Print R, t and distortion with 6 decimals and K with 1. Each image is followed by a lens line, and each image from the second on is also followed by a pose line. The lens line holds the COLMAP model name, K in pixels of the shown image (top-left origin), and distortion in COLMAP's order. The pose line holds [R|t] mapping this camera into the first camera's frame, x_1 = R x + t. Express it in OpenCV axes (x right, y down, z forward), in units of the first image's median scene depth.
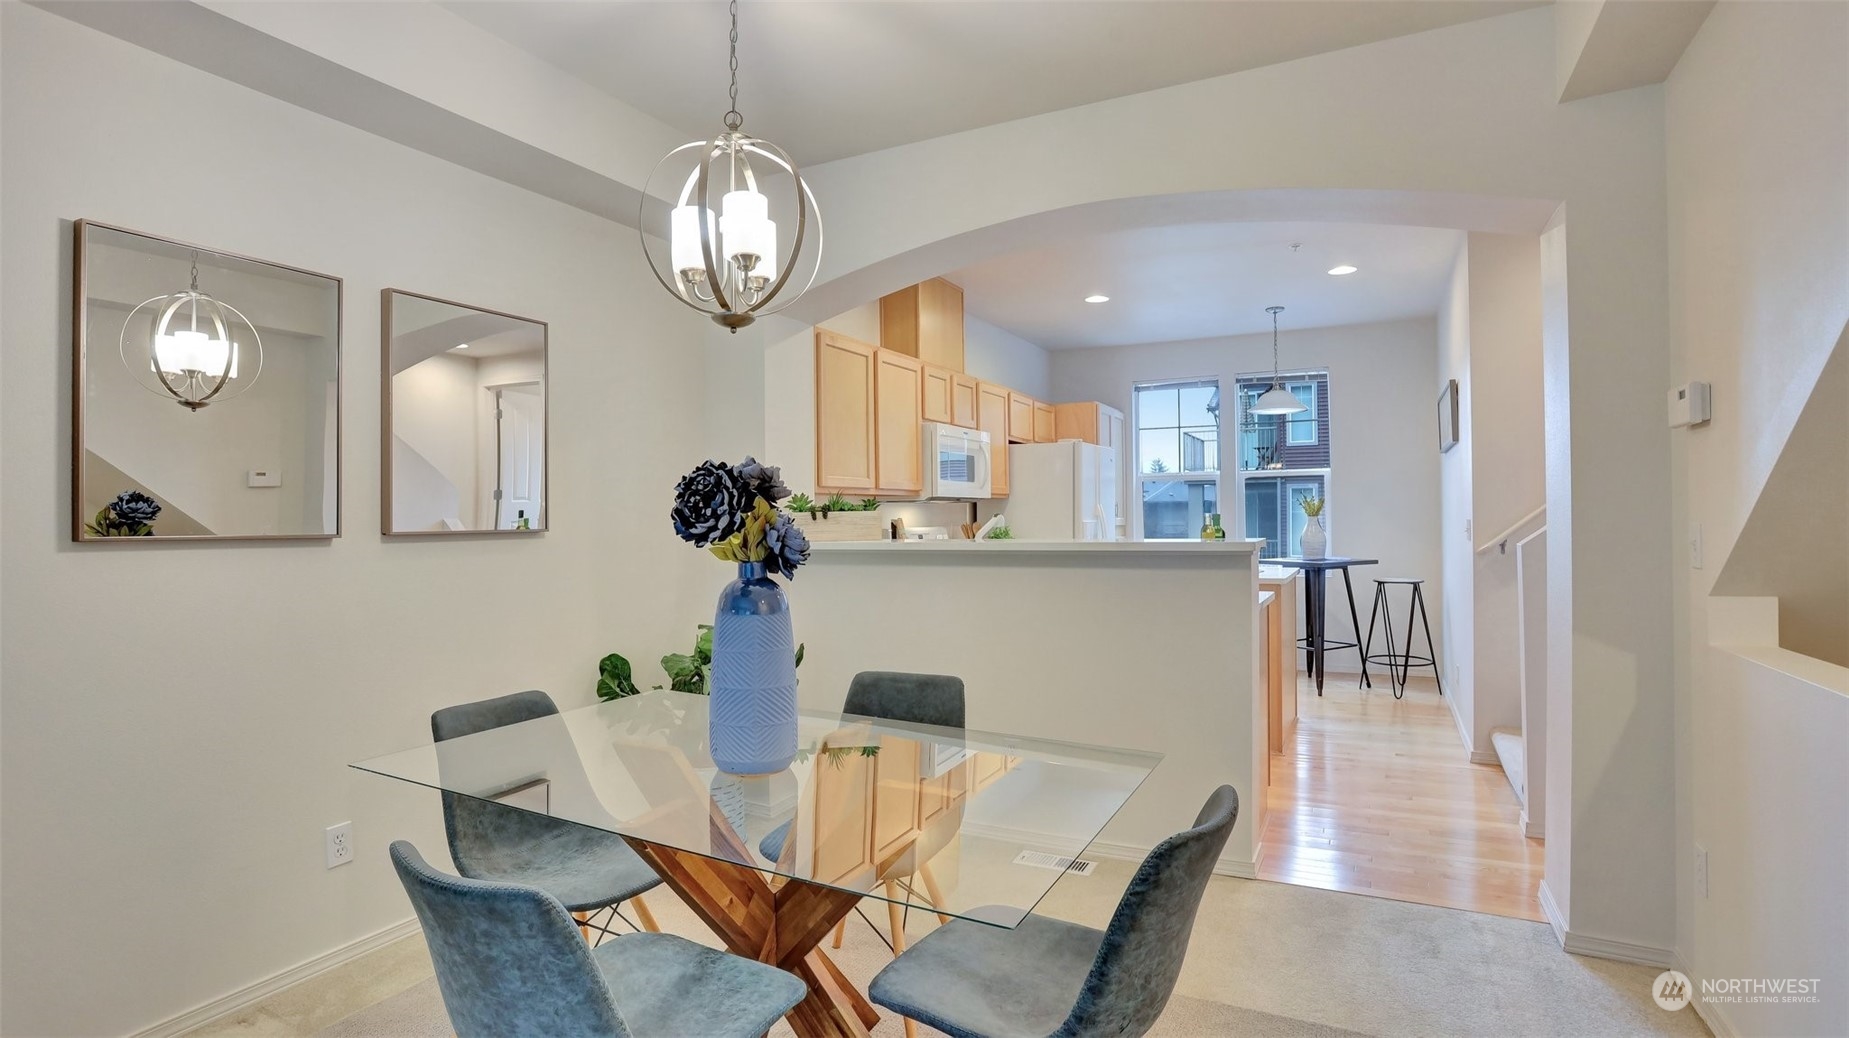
lens RADIAL K [[901.6, 0, 925.9], [0, 901.6, 508.6], [0, 0, 1]] dist [-0.054405, 0.018966]
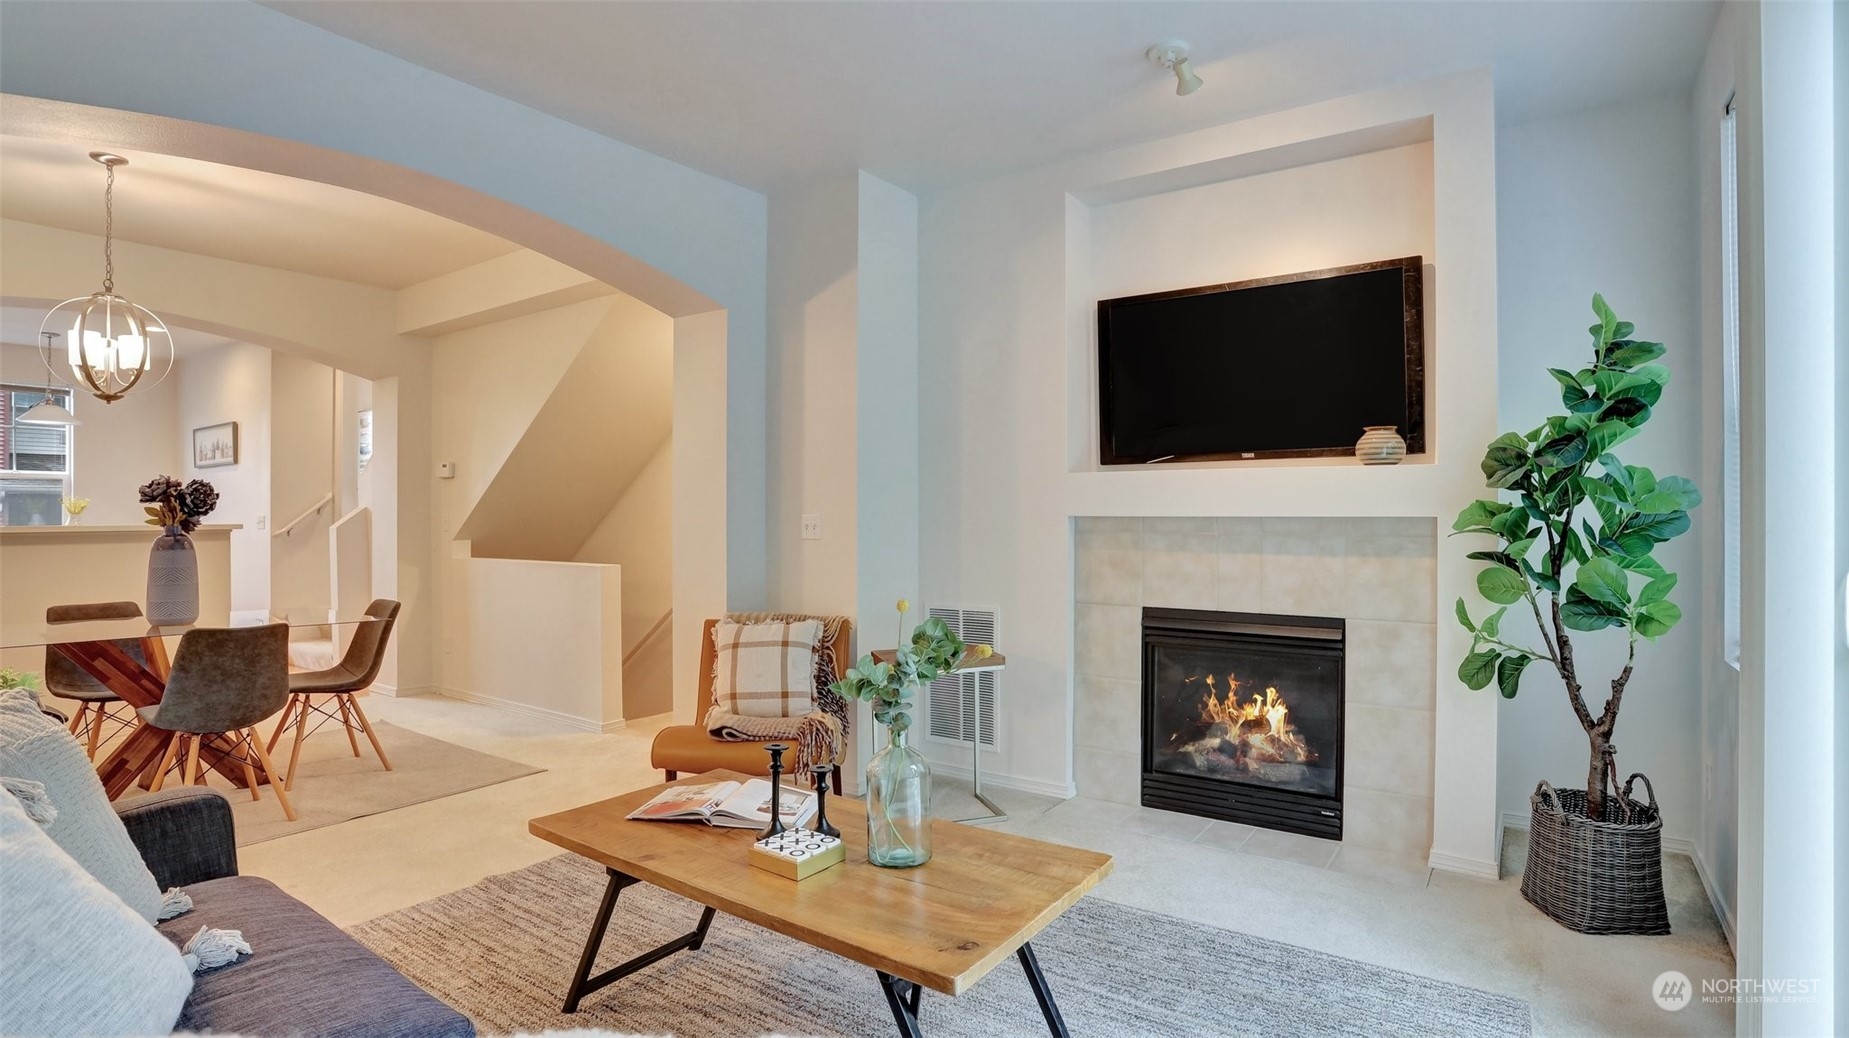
lens RADIAL K [[901.6, 0, 896.0], [0, 901.6, 522.3], [0, 0, 1]] dist [-0.054405, 0.018966]
pose [[0.168245, 0.004014, 0.985737, -0.562879], [-0.011072, 0.999936, -0.002182, 0.010458], [-0.985683, -0.010547, 0.168279, -0.292351]]
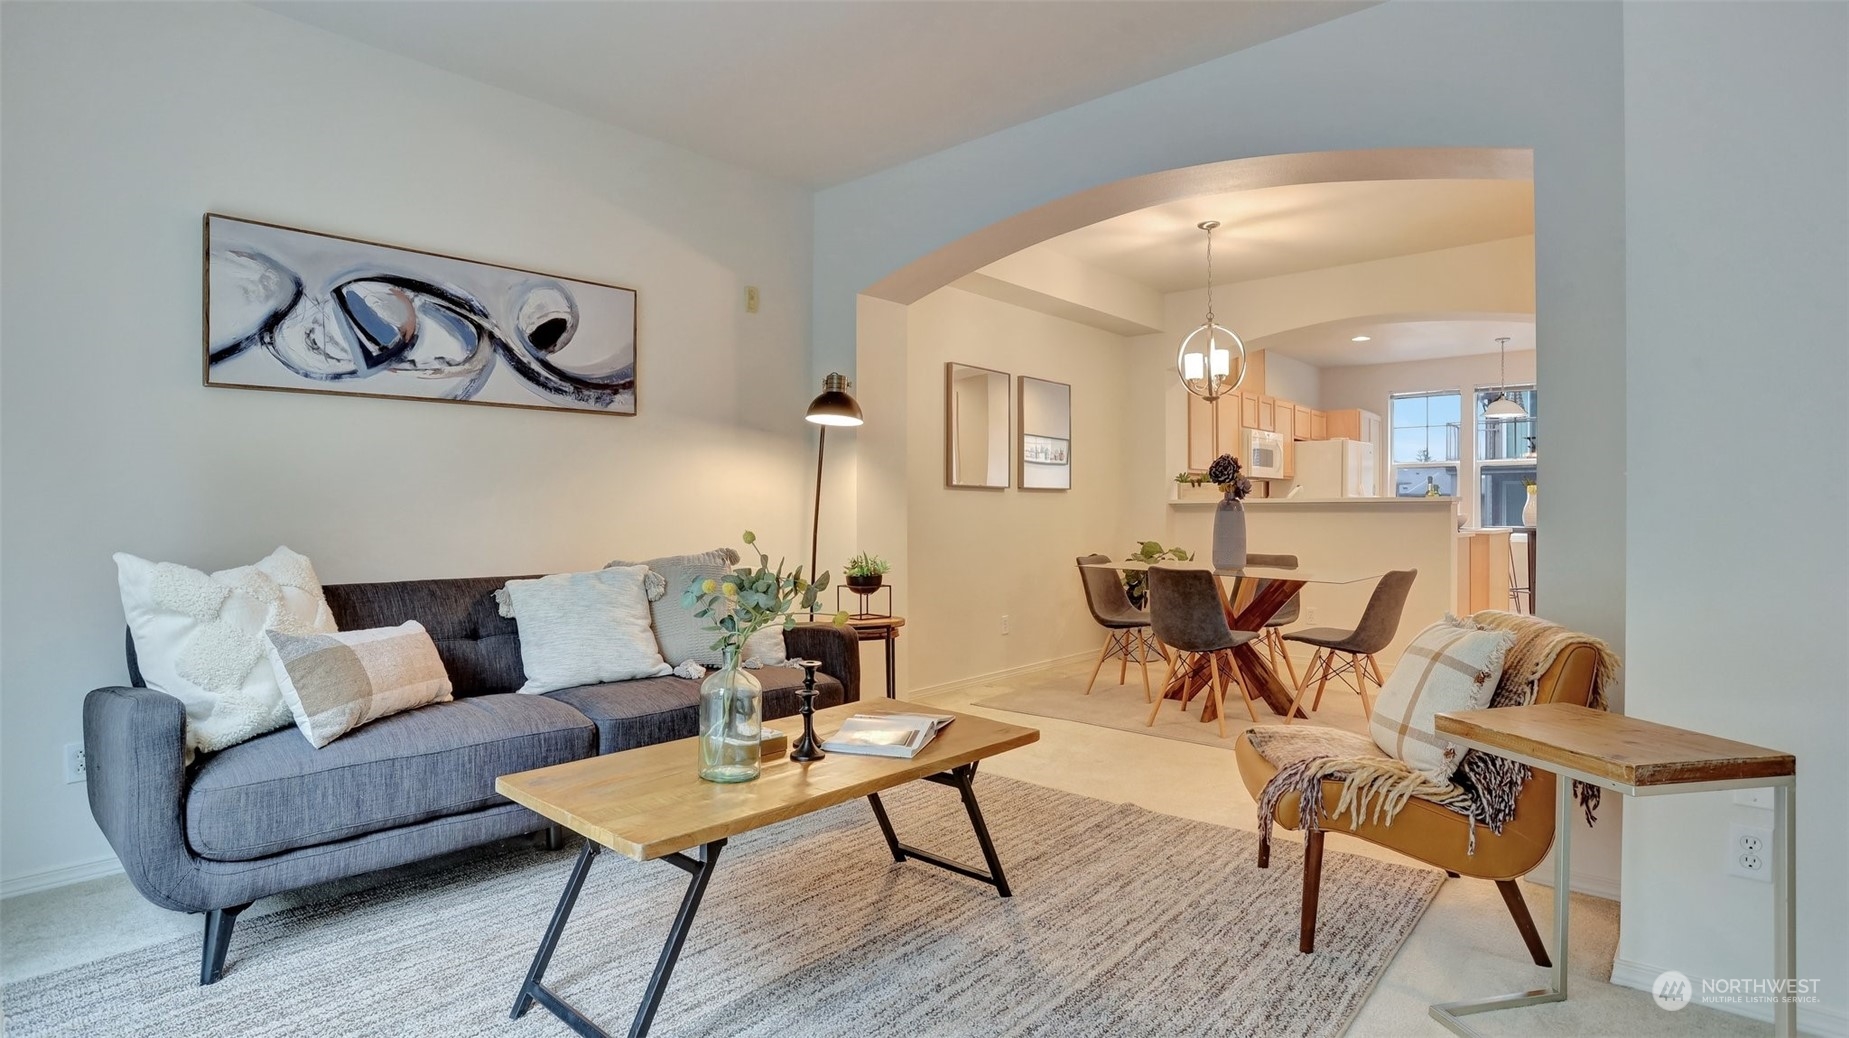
lens RADIAL K [[901.6, 0, 918.8], [0, 901.6, 516.6], [0, 0, 1]] dist [-0.054405, 0.018966]
pose [[0.965254, 0.010737, -0.261092, -0.112971], [-0.005837, 0.999792, 0.019534, 0.024327], [0.261248, -0.017331, 0.965116, -0.535261]]
